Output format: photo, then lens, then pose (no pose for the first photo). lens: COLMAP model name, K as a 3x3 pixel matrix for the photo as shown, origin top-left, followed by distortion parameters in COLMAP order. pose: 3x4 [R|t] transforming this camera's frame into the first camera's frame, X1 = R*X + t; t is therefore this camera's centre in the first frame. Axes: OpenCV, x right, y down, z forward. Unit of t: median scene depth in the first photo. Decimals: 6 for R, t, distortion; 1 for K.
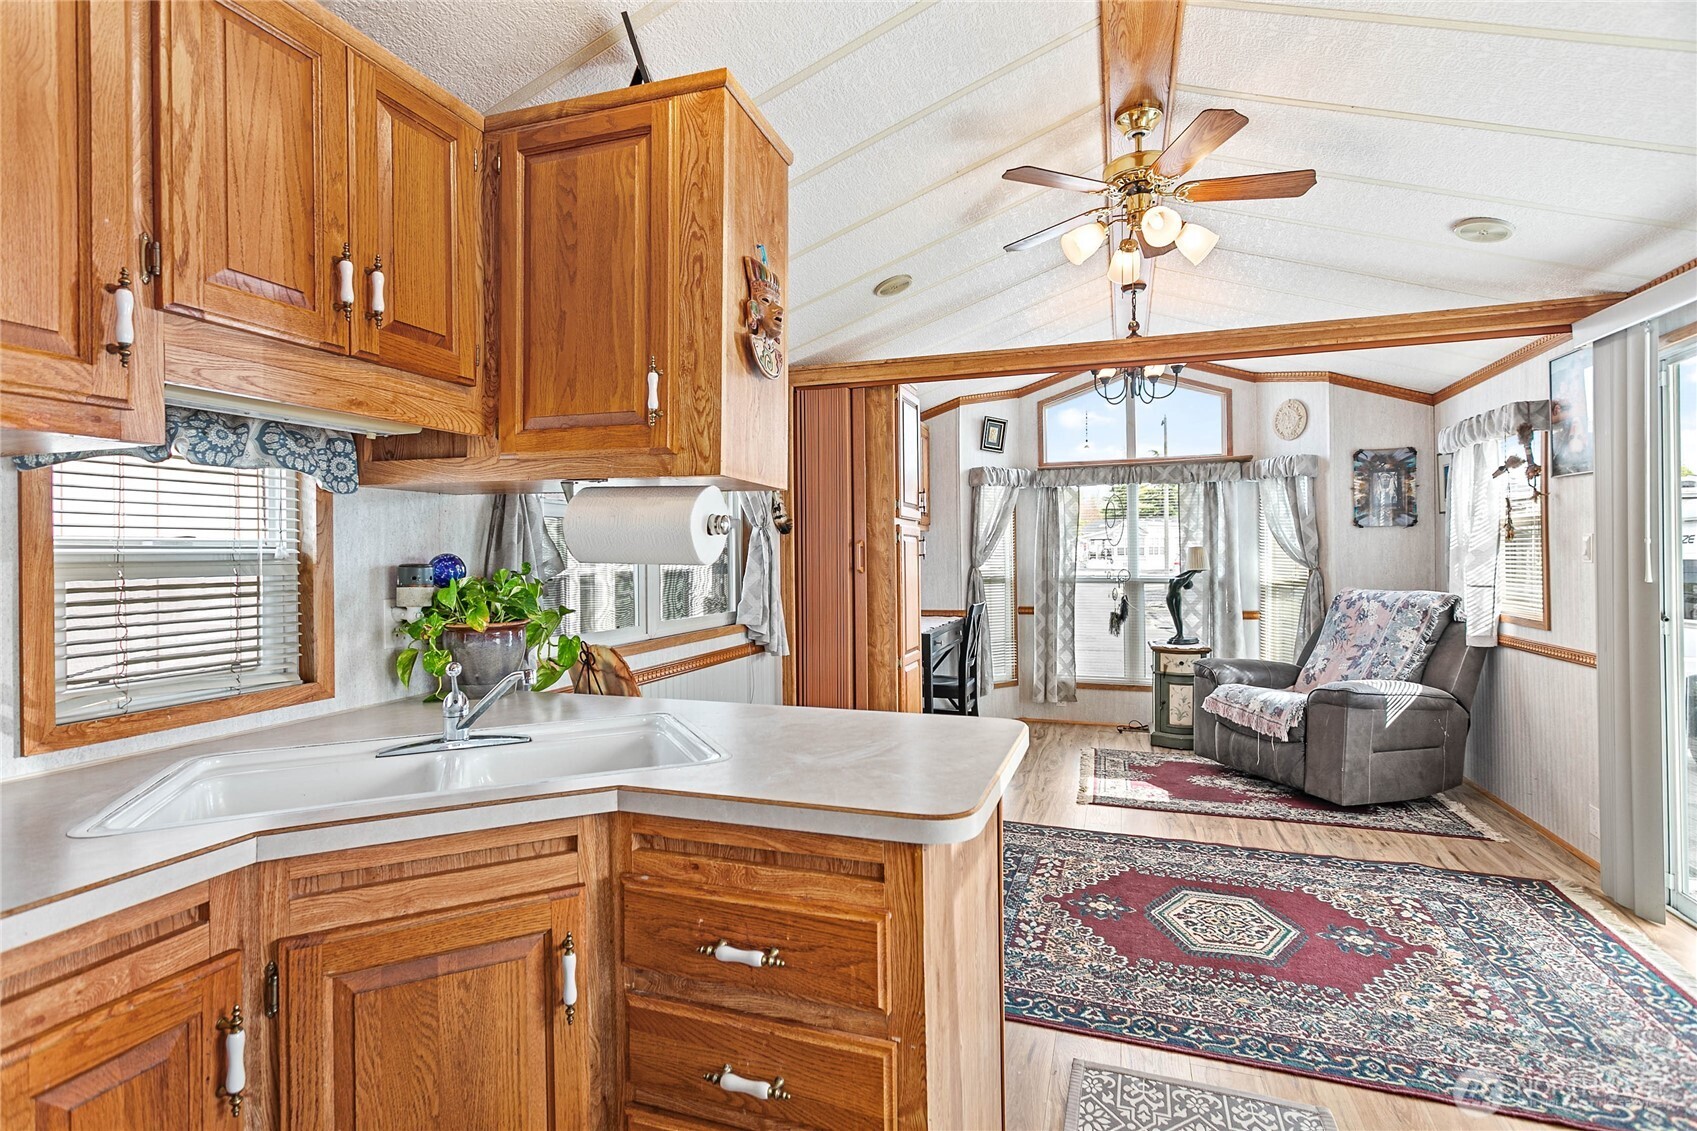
lens RADIAL K [[804.8, 0, 843.7], [0, 804.8, 554.4], [0, 0, 1]] dist [0.002755, 0.000639]
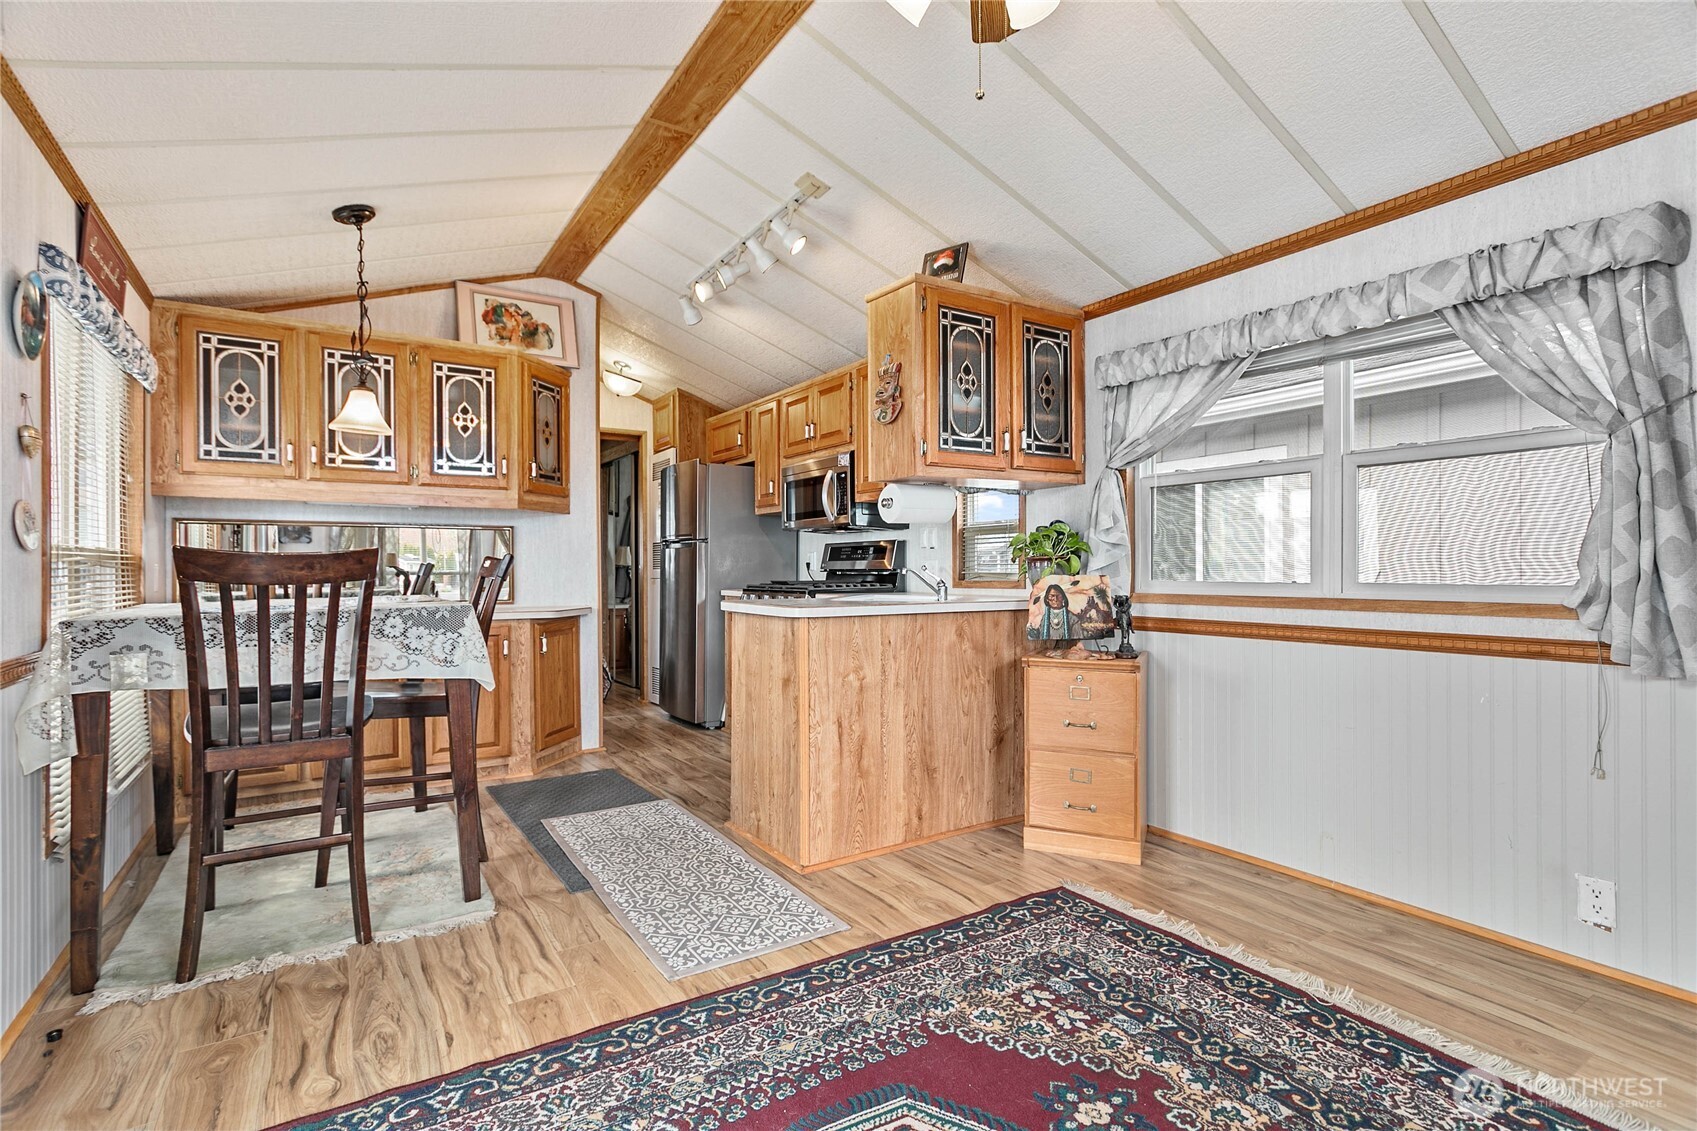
lens RADIAL K [[797.4, 0, 846.7], [0, 797.4, 569.8], [0, 0, 1]] dist [-0.002699, 0.000655]
pose [[-0.613746, 0.011412, -0.789421, 0.898555], [0.009798, 0.999929, 0.006837, 0.070107], [0.789443, -0.003538, -0.613814, 1.280685]]
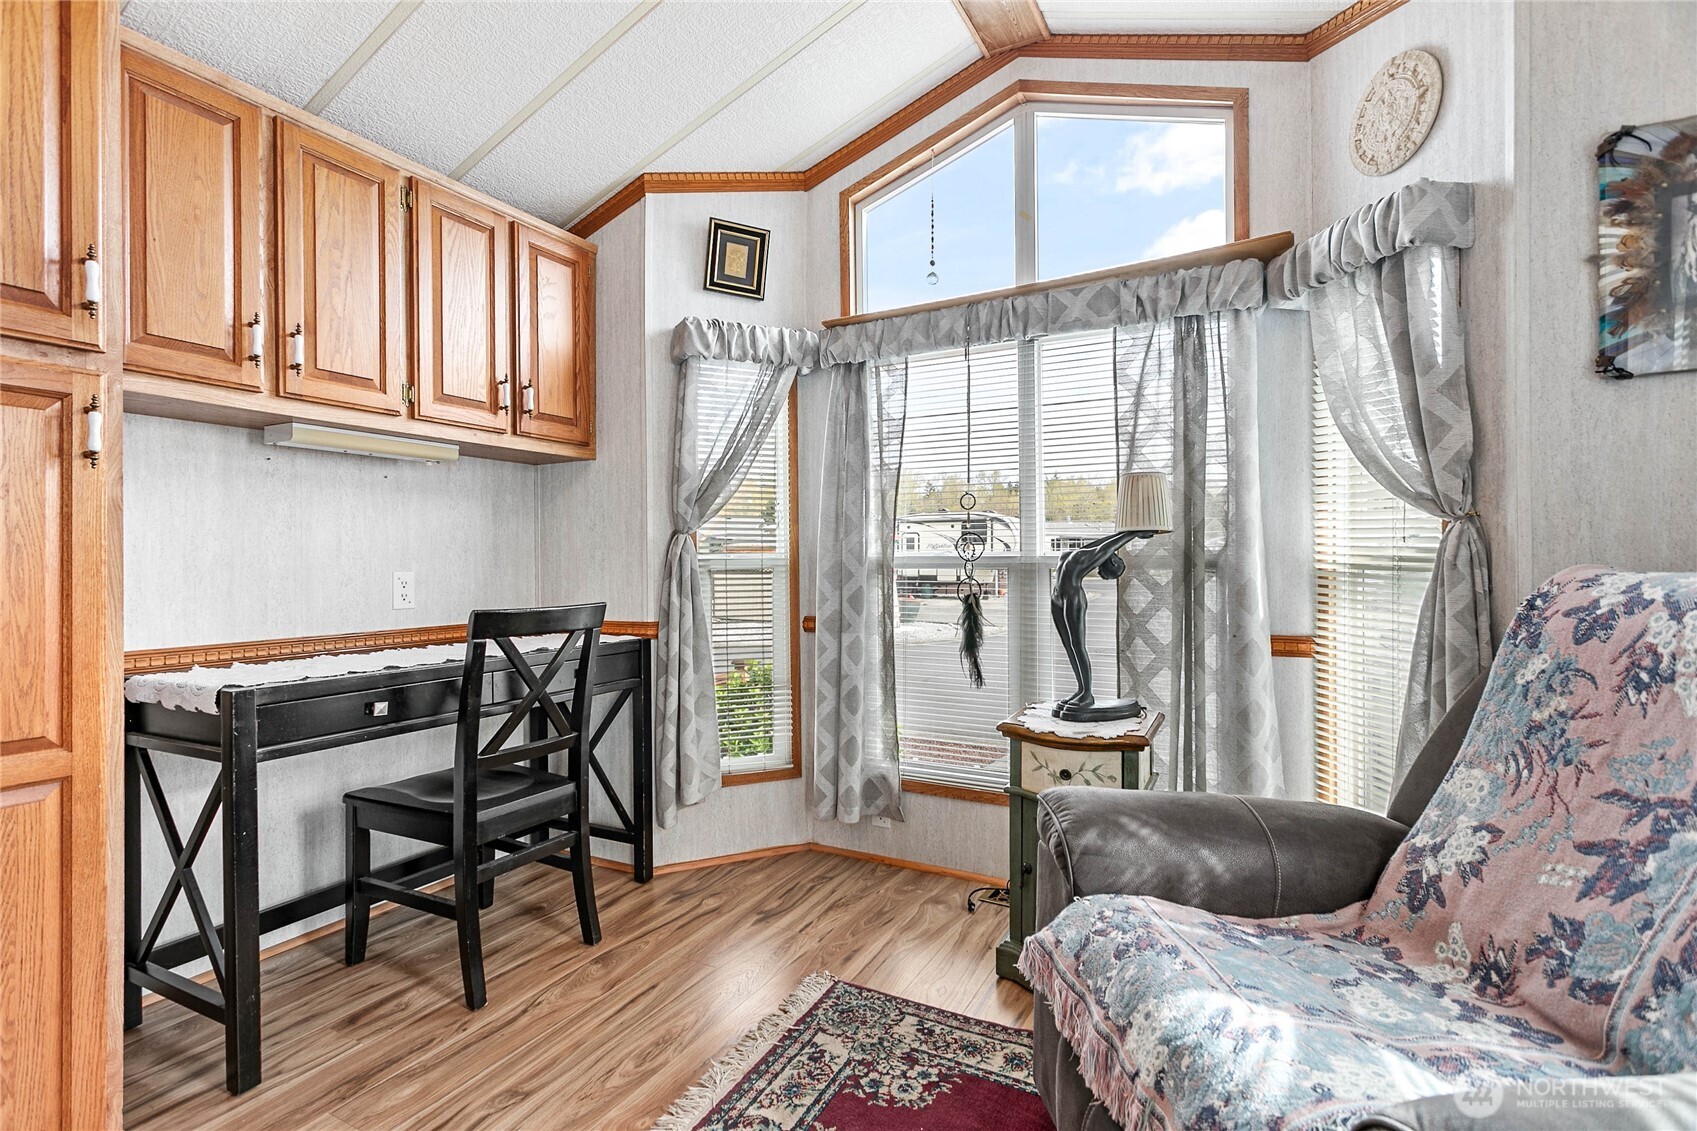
lens RADIAL K [[802.6, 0, 843.1], [0, 802.6, 564.6], [0, 0, 1]] dist [0.002893, 0.000363]
pose [[0.986839, 0.003549, -0.161667, 0.729322], [-0.002579, 0.999977, 0.006210, 0.068965], [0.161685, -0.005712, 0.986826, 1.189146]]
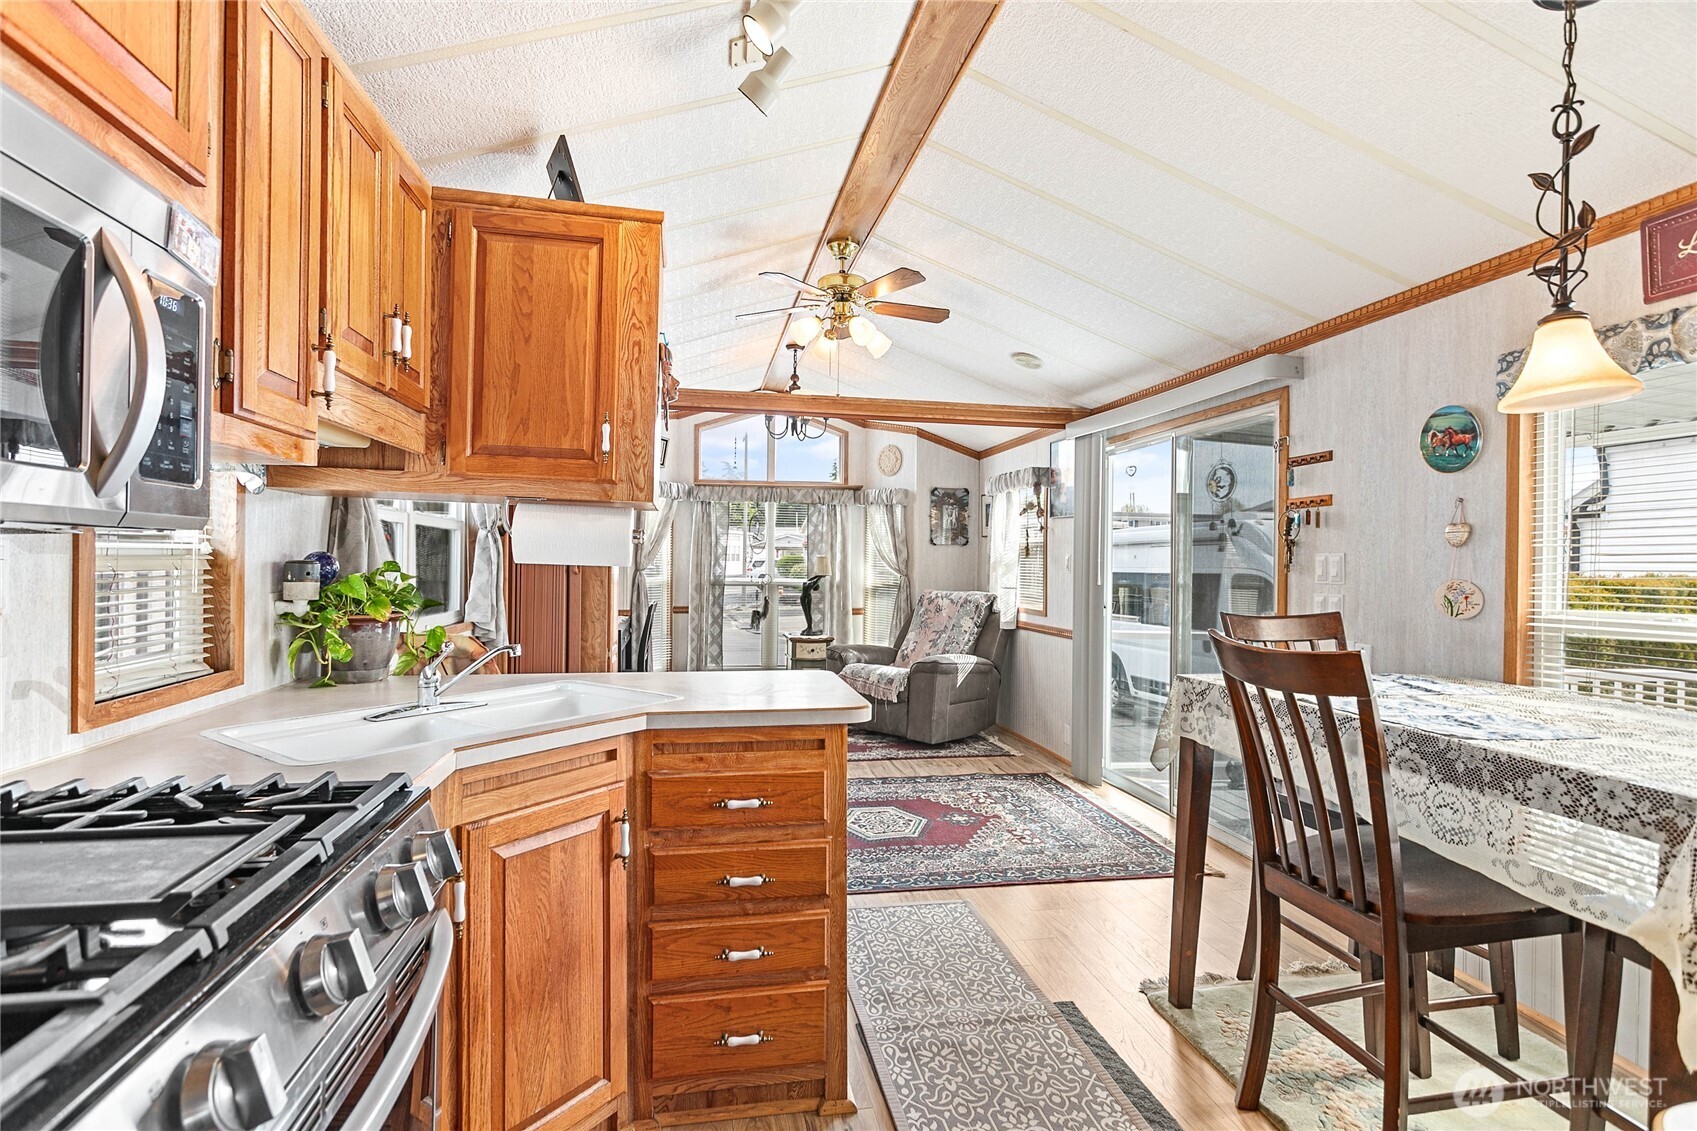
lens RADIAL K [[817.3, 0, 845.2], [0, 817.3, 564.1], [0, 0, 1]] dist [0.001211, 0.000376]
pose [[0.867912, 0.017845, 0.496397, -0.316251], [-0.021291, 0.999772, 0.001284, -0.000032], [-0.496261, -0.011684, 0.868095, -0.222085]]
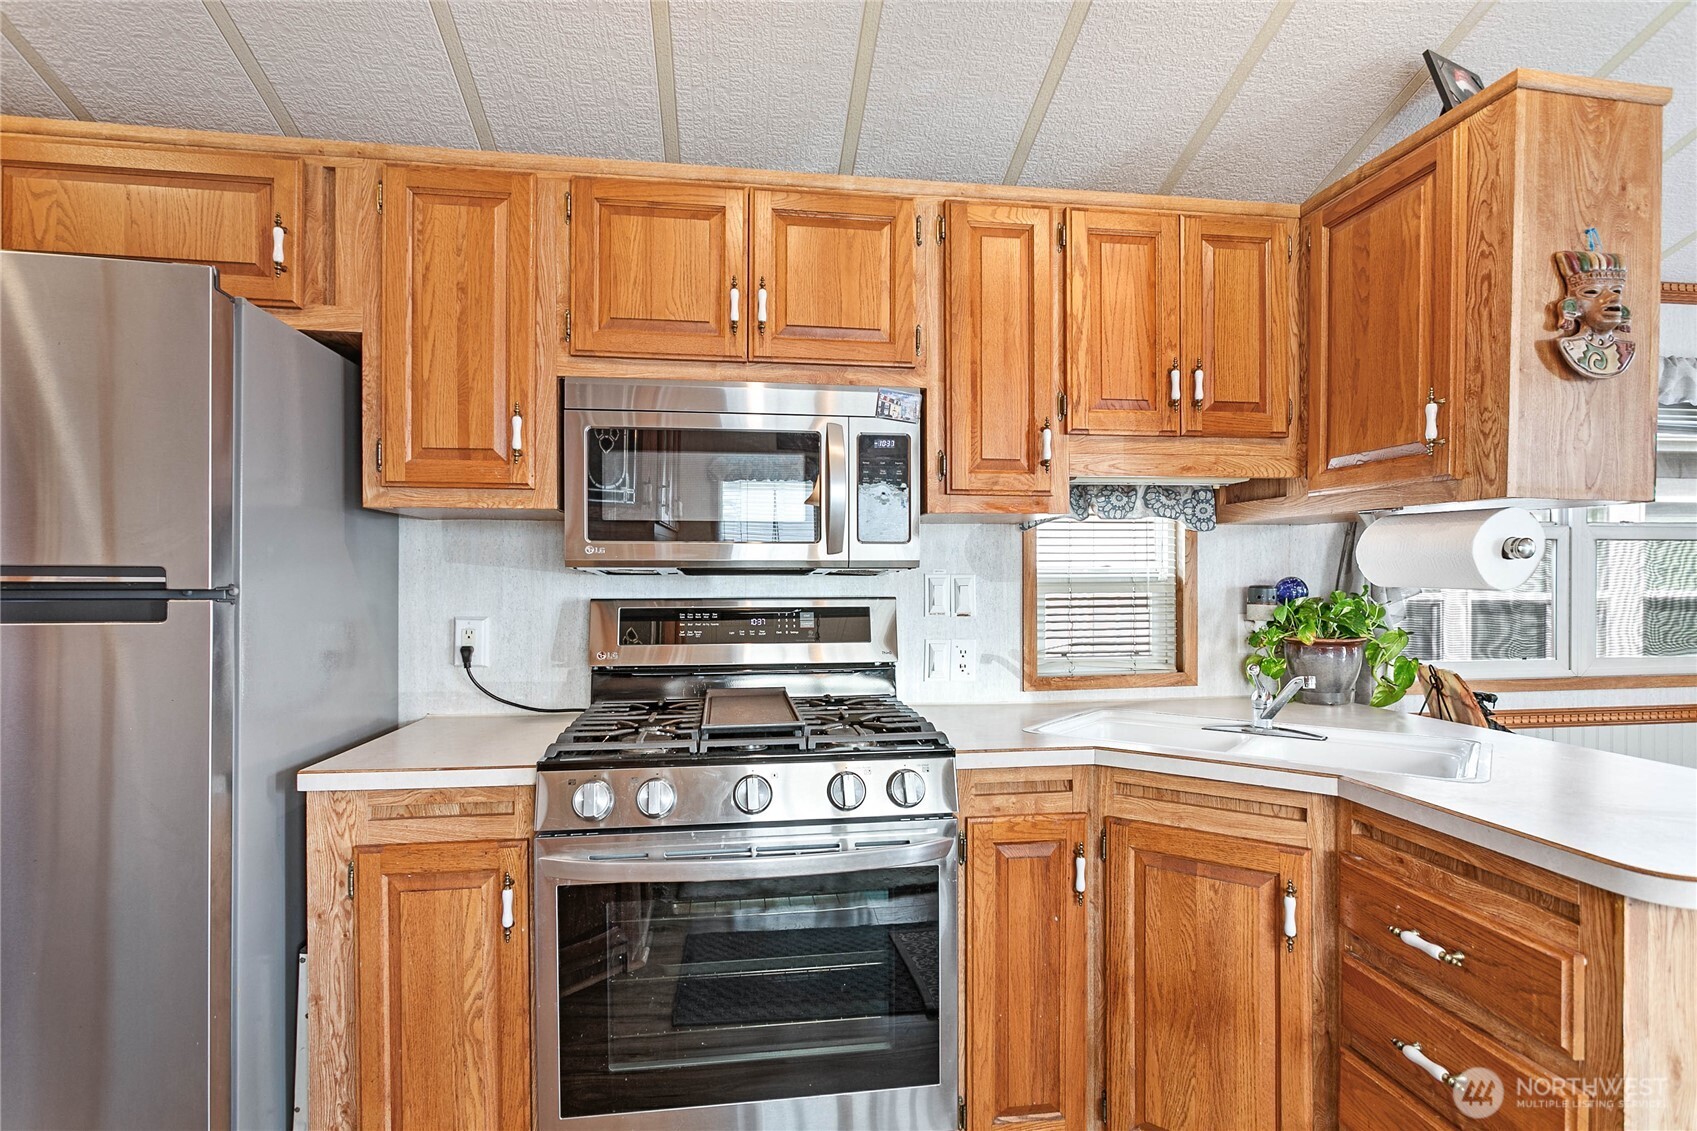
lens RADIAL K [[828.7, 0, 846.8], [0, 828.7, 584.9], [0, 0, 1]] dist [-0.002609, 0.000270]
pose [[0.455653, 0.011158, -0.890088, 0.206511], [0.000436, 0.999919, 0.012758, -0.003676], [0.890158, -0.006201, 0.455611, -0.086453]]
